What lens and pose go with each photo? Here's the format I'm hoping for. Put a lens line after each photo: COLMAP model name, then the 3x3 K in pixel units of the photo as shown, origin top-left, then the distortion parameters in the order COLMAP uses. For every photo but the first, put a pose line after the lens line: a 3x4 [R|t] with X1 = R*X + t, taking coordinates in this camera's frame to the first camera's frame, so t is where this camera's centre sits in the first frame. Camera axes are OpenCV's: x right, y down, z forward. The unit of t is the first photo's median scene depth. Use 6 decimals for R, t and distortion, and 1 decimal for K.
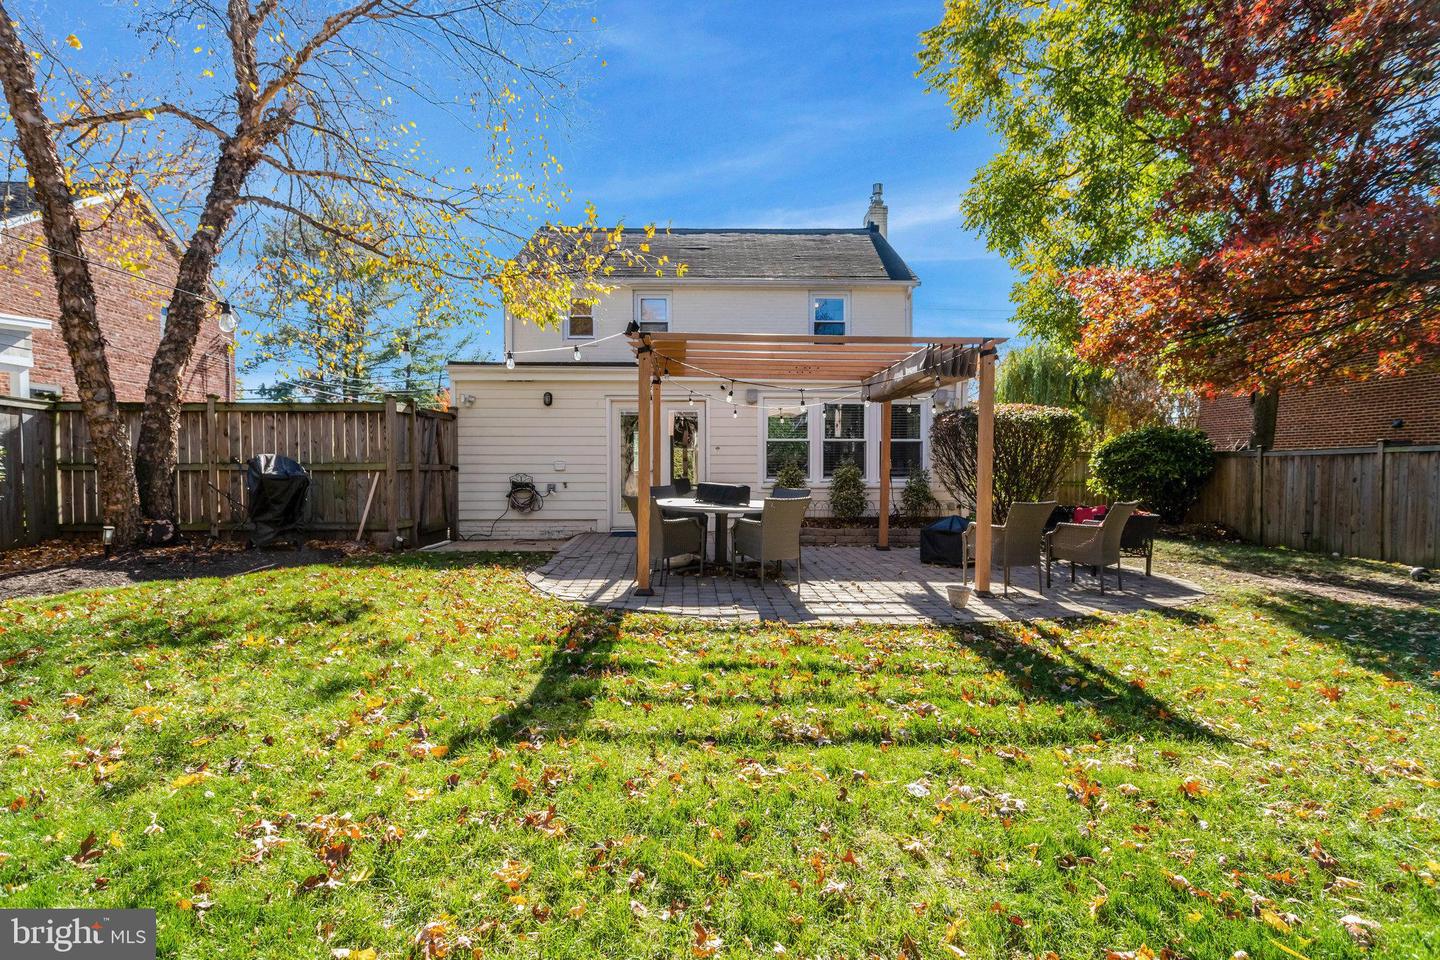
lens RADIAL K [[714.9, 0, 713.3], [0, 714.9, 474.7], [0, 0, 1]] dist [-0.000076, -0.000138]
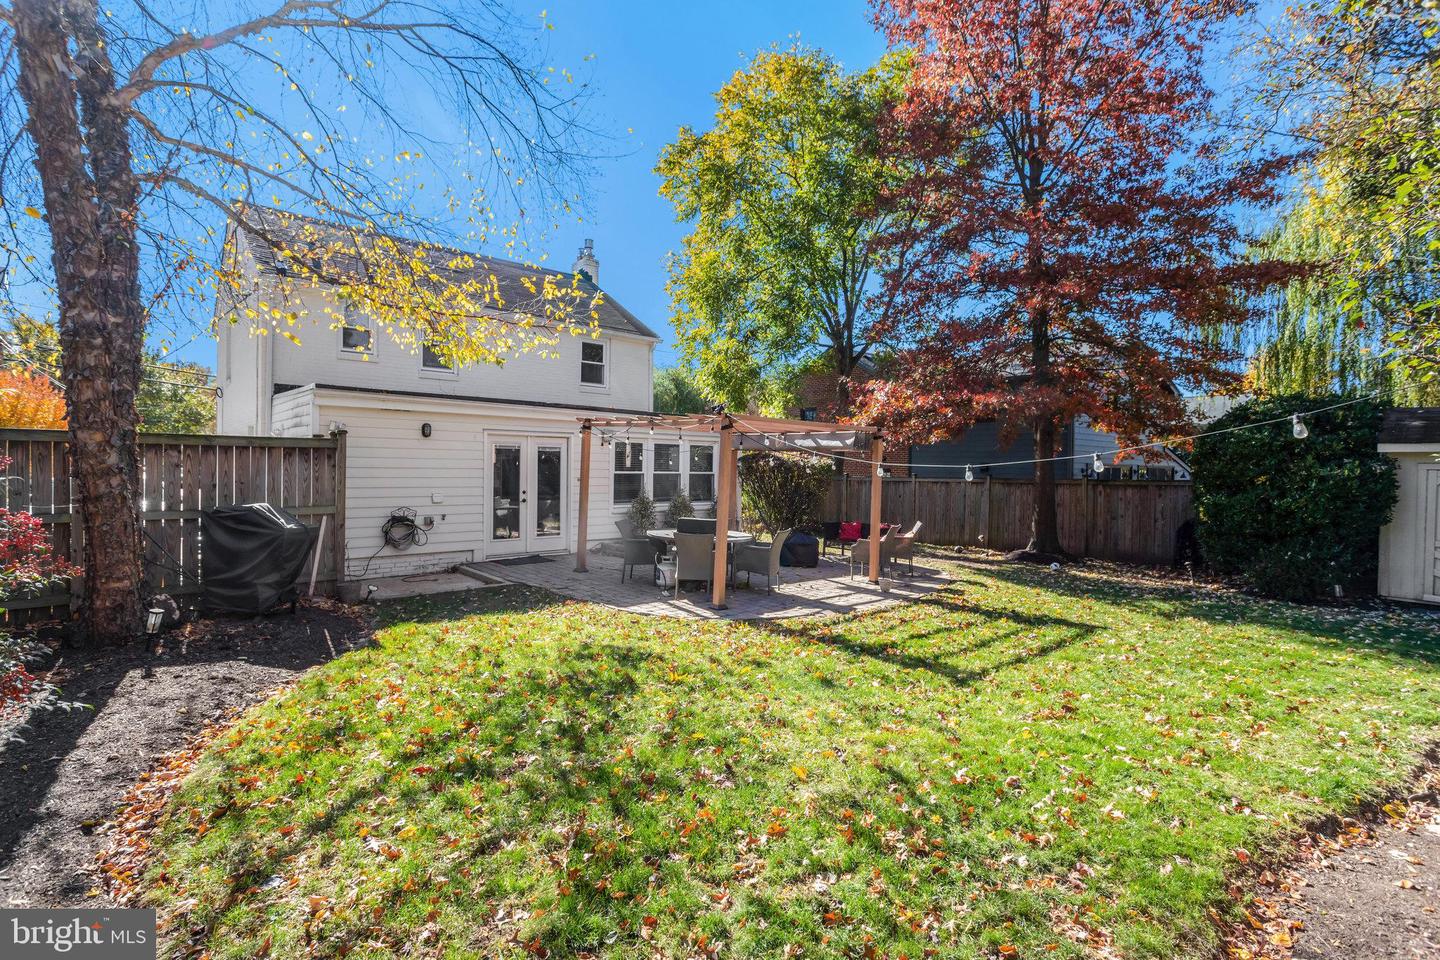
lens RADIAL K [[714.9, 0, 713.3], [0, 714.9, 474.7], [0, 0, 1]] dist [-0.000076, -0.000138]
pose [[0.743402, 0.002808, 0.668839, -0.705704], [-0.010876, 0.999910, 0.007890, -0.068102], [-0.668756, -0.013140, 0.743366, 0.006119]]
